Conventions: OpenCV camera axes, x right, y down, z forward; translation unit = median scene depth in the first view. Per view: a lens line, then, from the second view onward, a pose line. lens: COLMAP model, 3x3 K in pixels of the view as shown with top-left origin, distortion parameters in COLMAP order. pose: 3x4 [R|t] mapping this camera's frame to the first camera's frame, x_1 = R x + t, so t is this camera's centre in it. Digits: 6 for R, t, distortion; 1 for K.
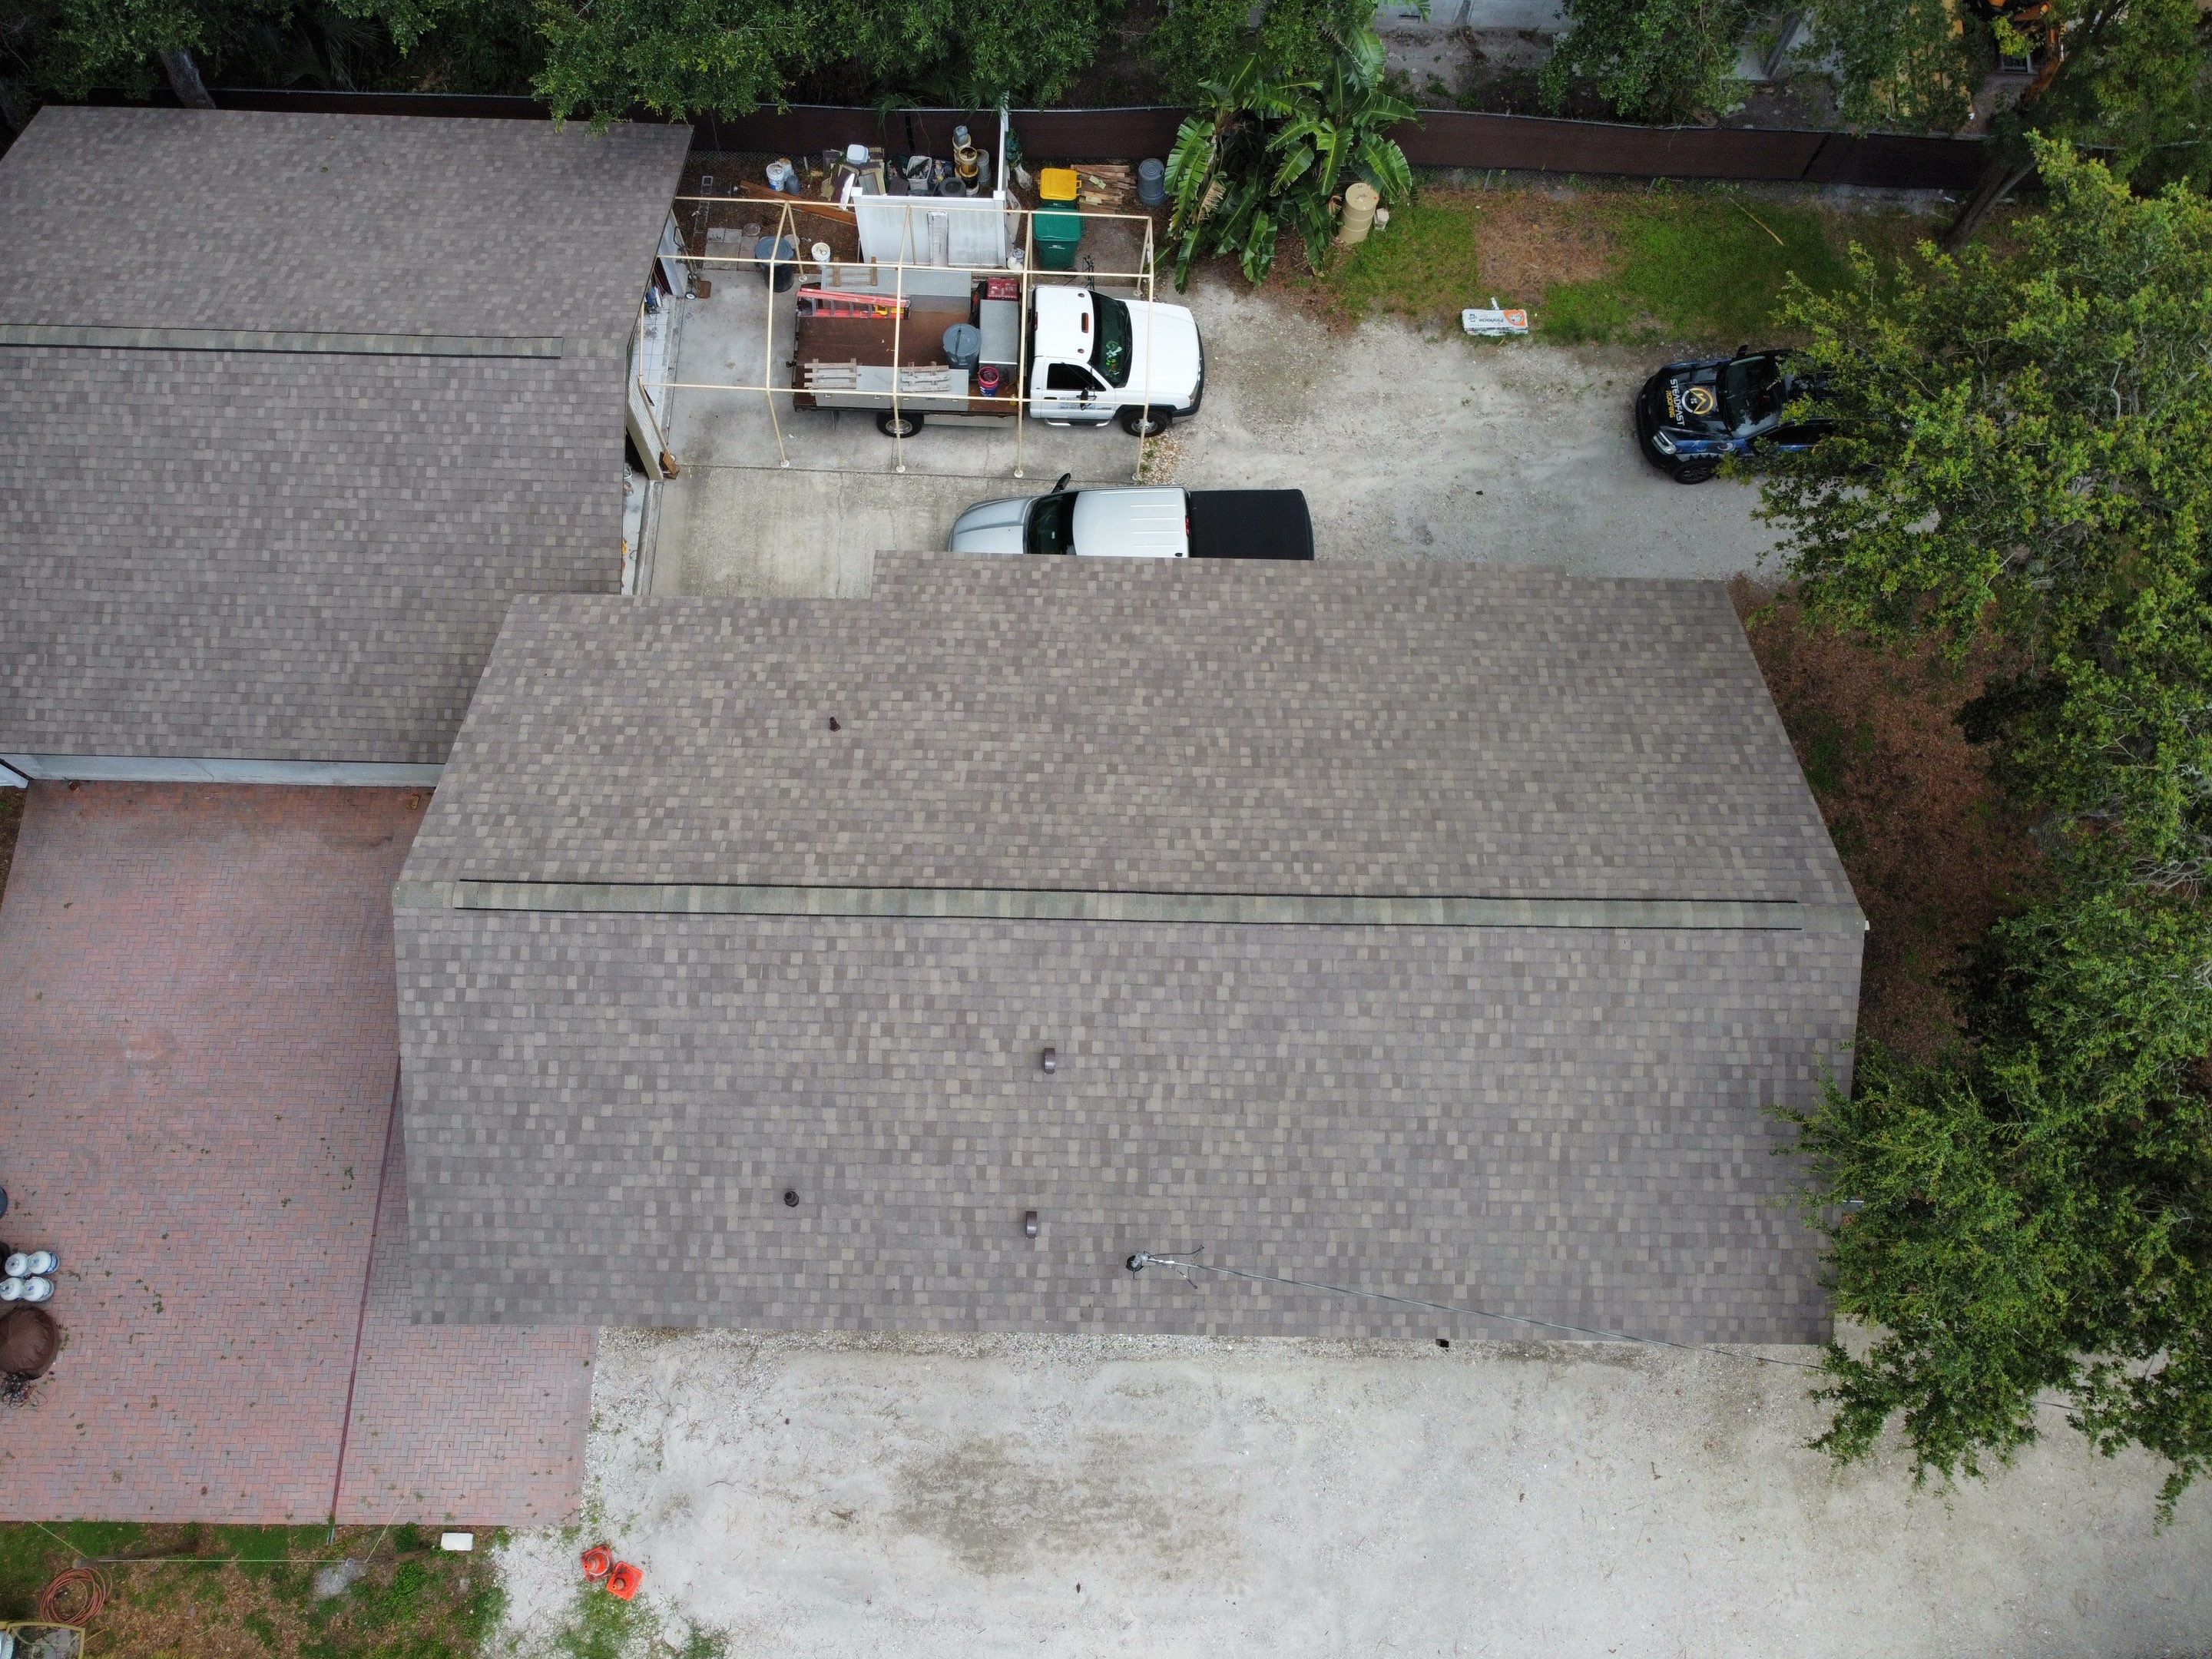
lens RADIAL K [[1680.0, 0, 1066.5], [0, 1680.0, 808.2], [0, 0, 1]] dist [0.004644, -0.007084]
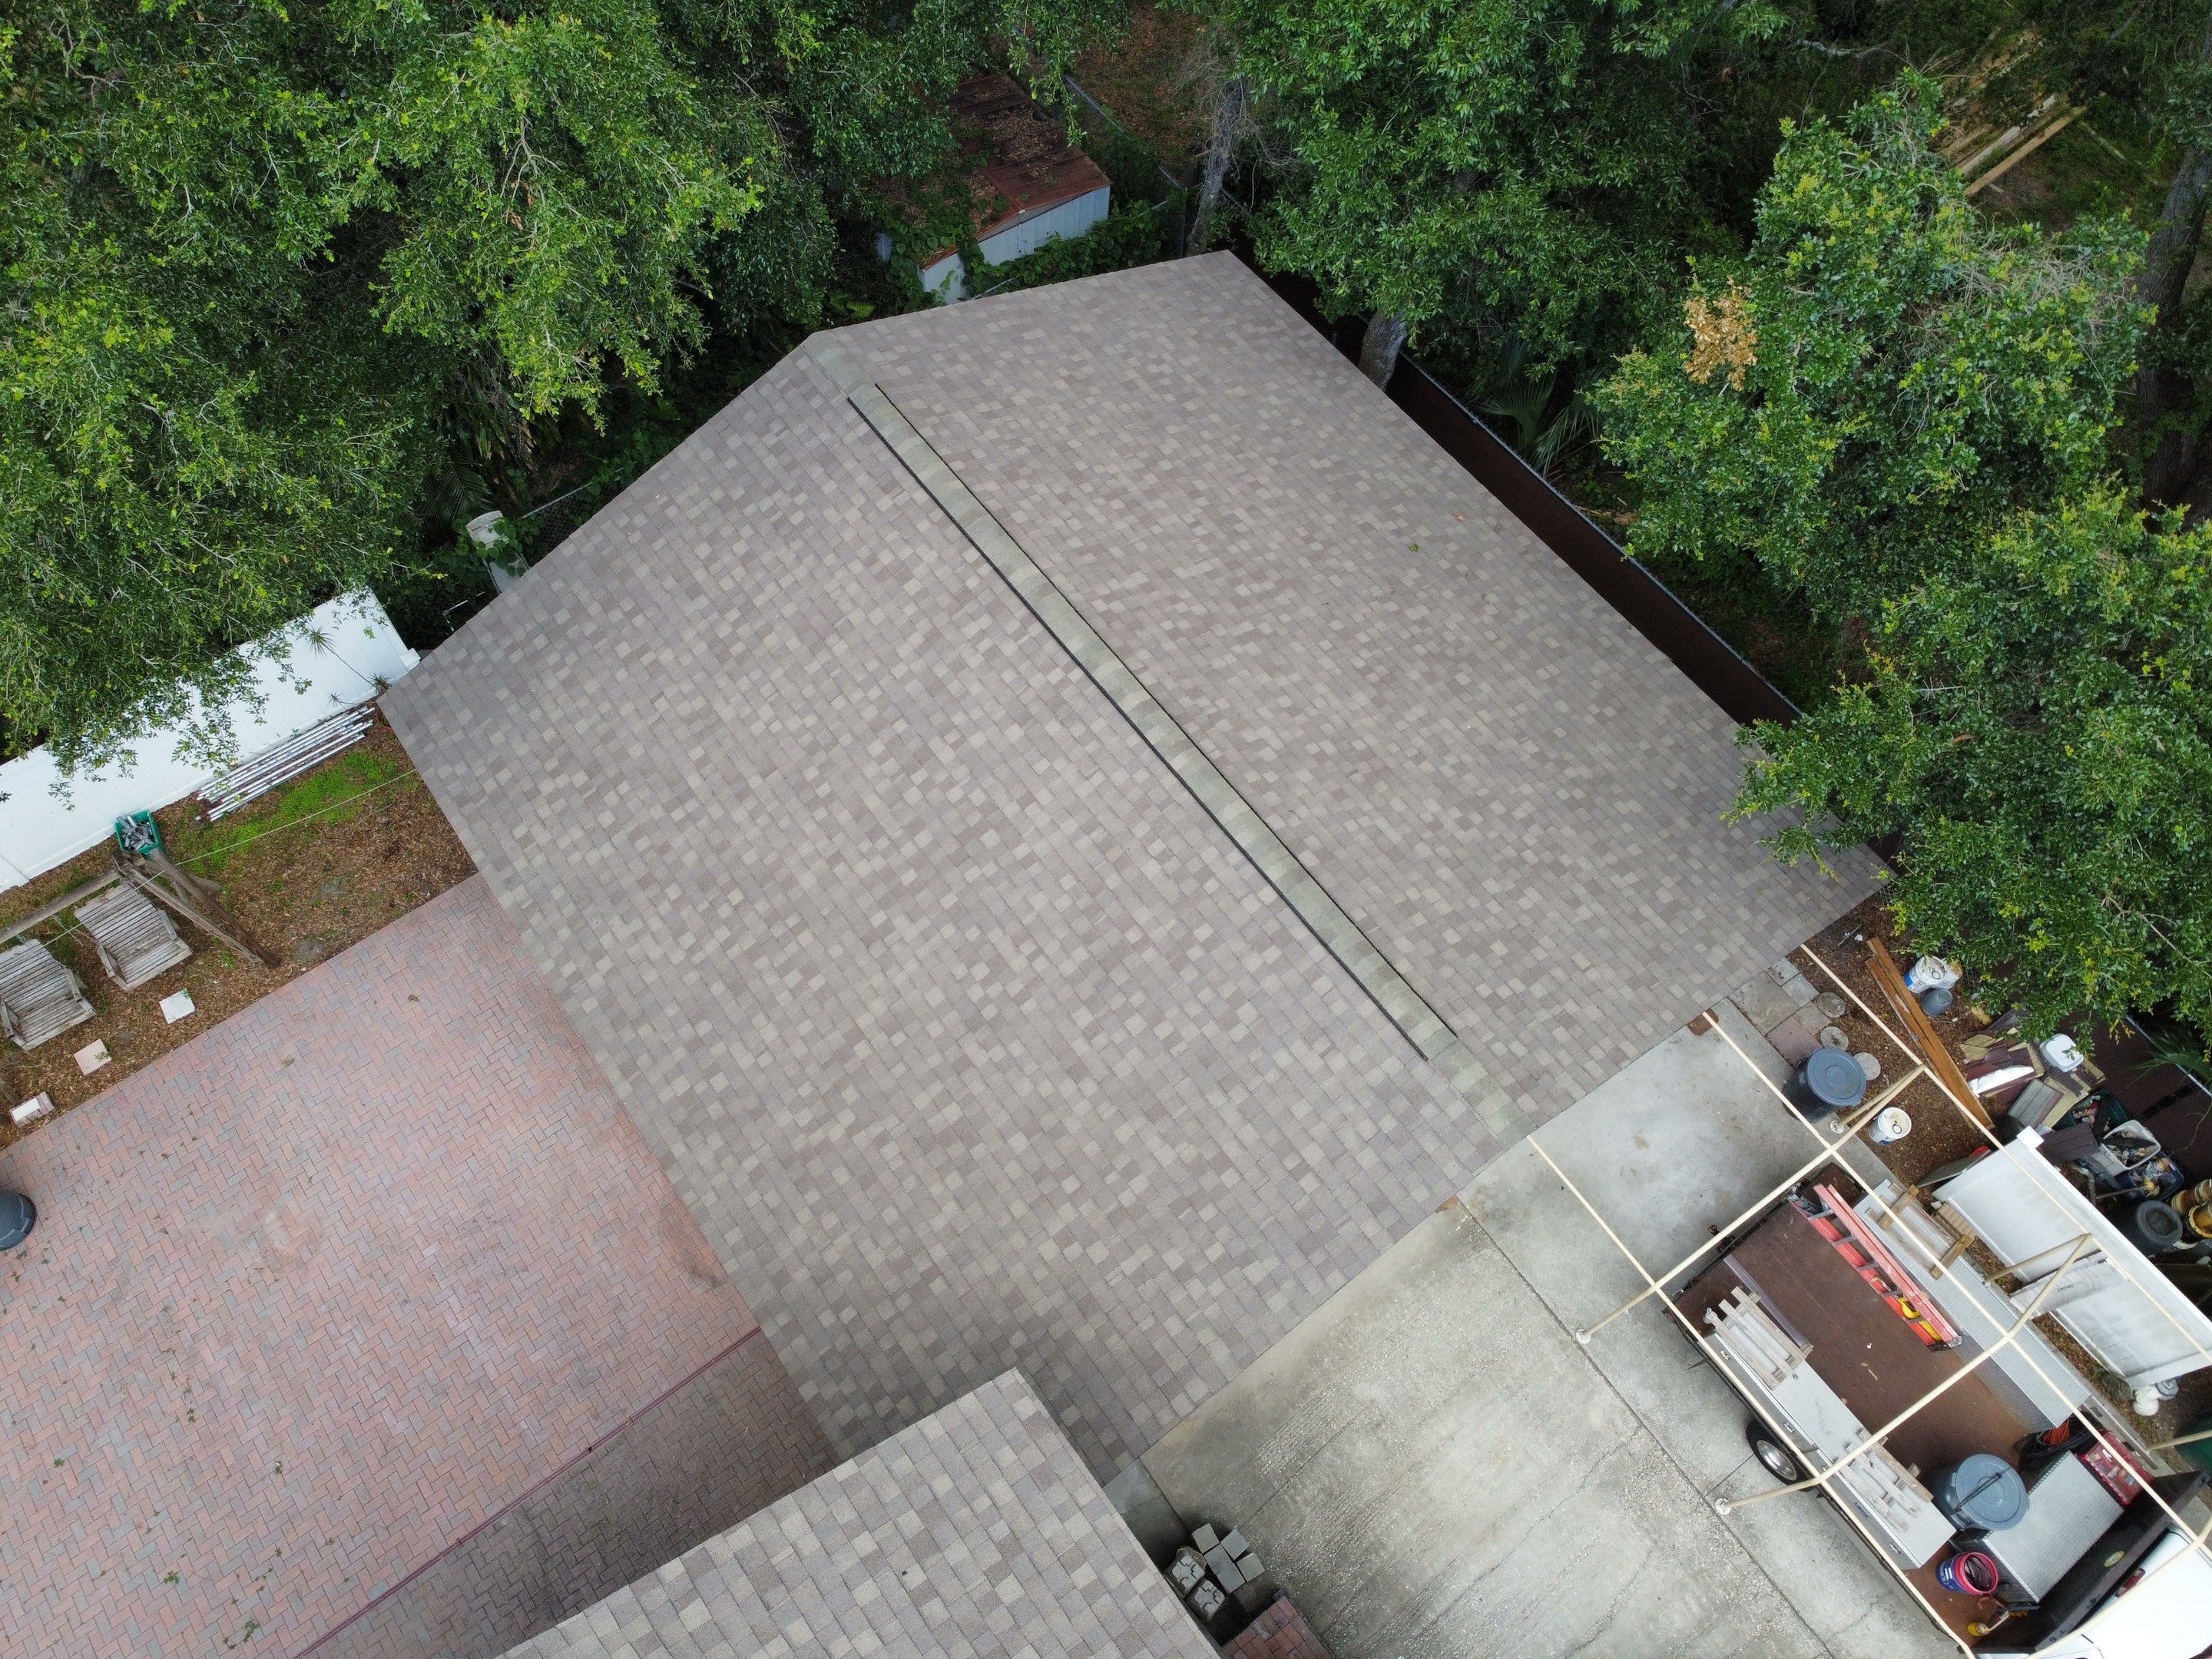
lens RADIAL K [[1680.0, 0, 1084.5], [0, 1680.0, 811.5], [0, 0, 1]] dist [0.004644, -0.007084]
pose [[0.606760, 0.695973, -0.384010, -0.221134], [-0.749817, 0.661494, 0.014121, -0.256516], [0.263848, 0.279369, 0.923221, 0.438119]]
